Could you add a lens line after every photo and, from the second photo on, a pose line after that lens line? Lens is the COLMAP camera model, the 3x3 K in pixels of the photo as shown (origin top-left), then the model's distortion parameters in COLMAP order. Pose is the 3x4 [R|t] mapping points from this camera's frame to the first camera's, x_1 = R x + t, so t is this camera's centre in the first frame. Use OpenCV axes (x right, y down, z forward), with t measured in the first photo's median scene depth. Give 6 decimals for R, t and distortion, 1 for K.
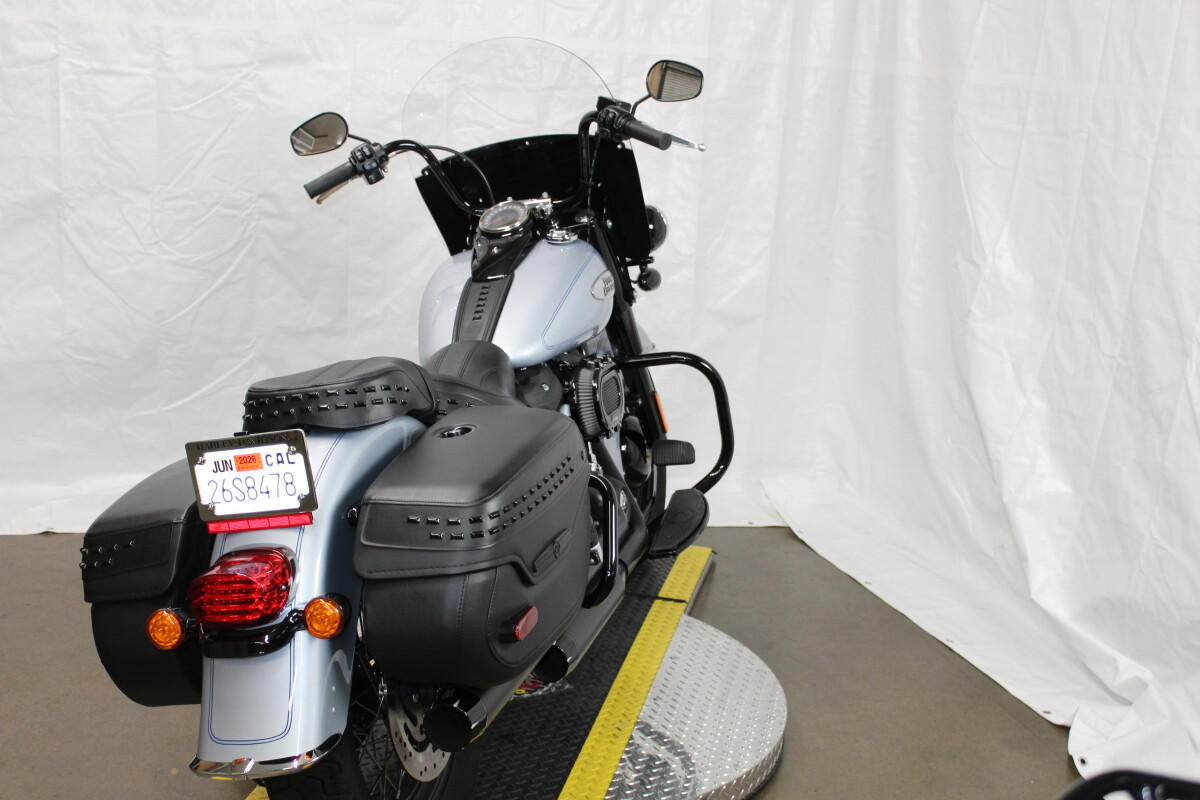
lens RADIAL K [[1442.9, 0, 612.5], [0, 1442.9, 404.4], [0, 0, 1]] dist [-0.056228, 0.000000]
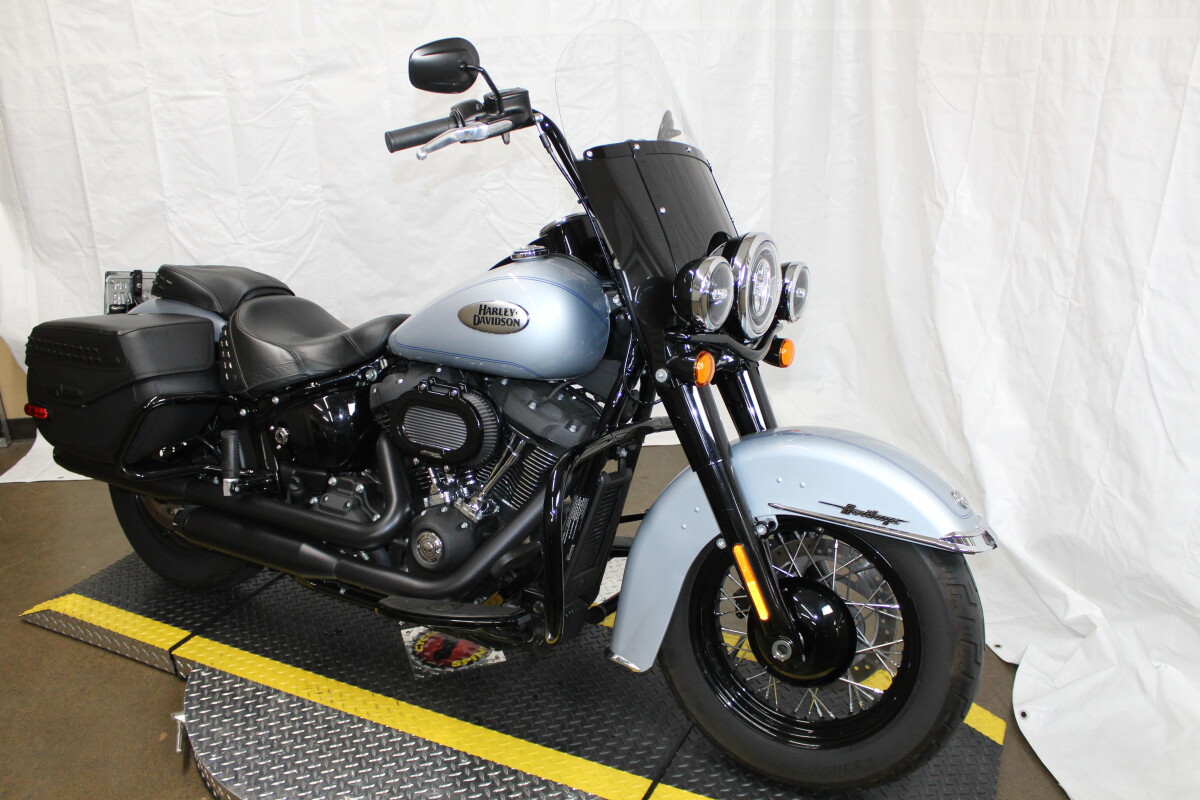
lens RADIAL K [[979.5, 0, 605.4], [0, 979.5, 406.1], [0, 0, 1]] dist [-0.151151, 0.110989]
pose [[0.985308, -0.039866, -0.166070, 0.119382], [0.059759, 0.991383, 0.116568, -0.046837], [0.159992, -0.124780, 0.979200, 0.246904]]
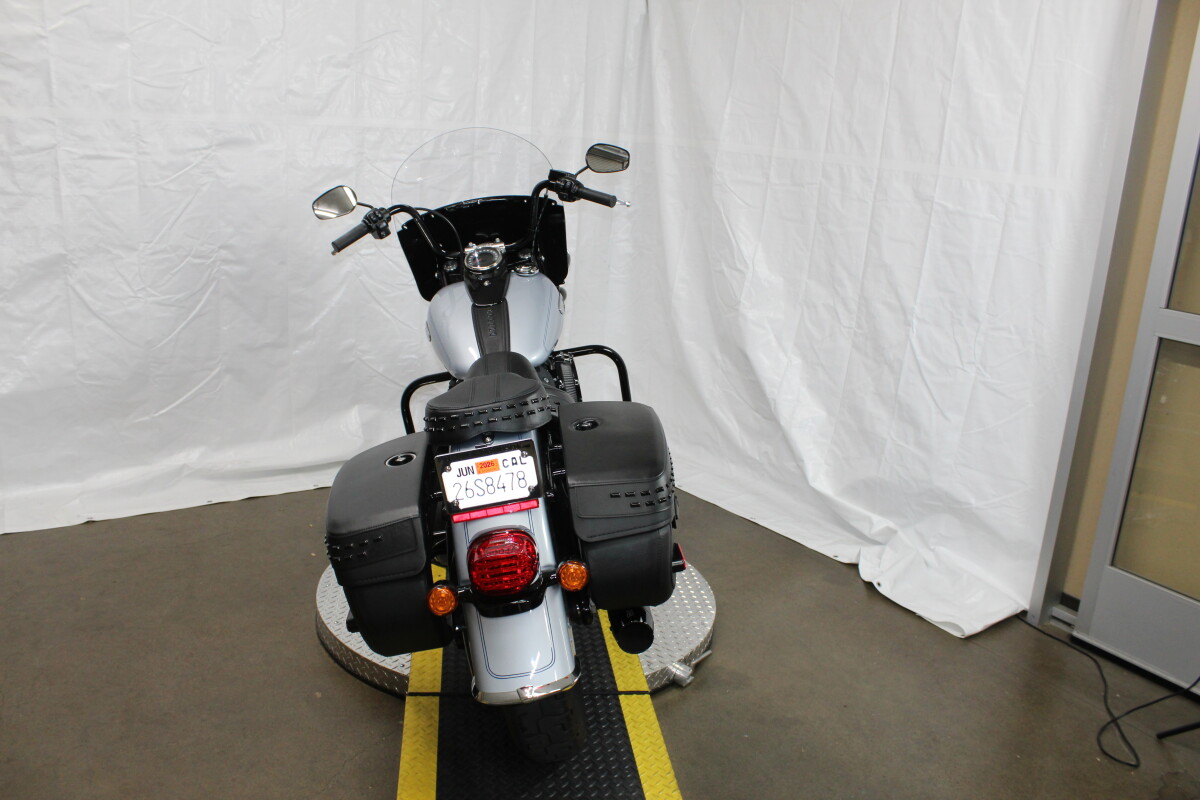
lens RADIAL K [[979.5, 0, 601.5], [0, 979.5, 405.8], [0, 0, 1]] dist [-0.151151, 0.110989]
pose [[0.947540, -0.093498, 0.305658, -0.209755], [0.077578, 0.994939, 0.063852, -0.031848], [-0.310081, -0.036790, 0.949998, 0.059501]]
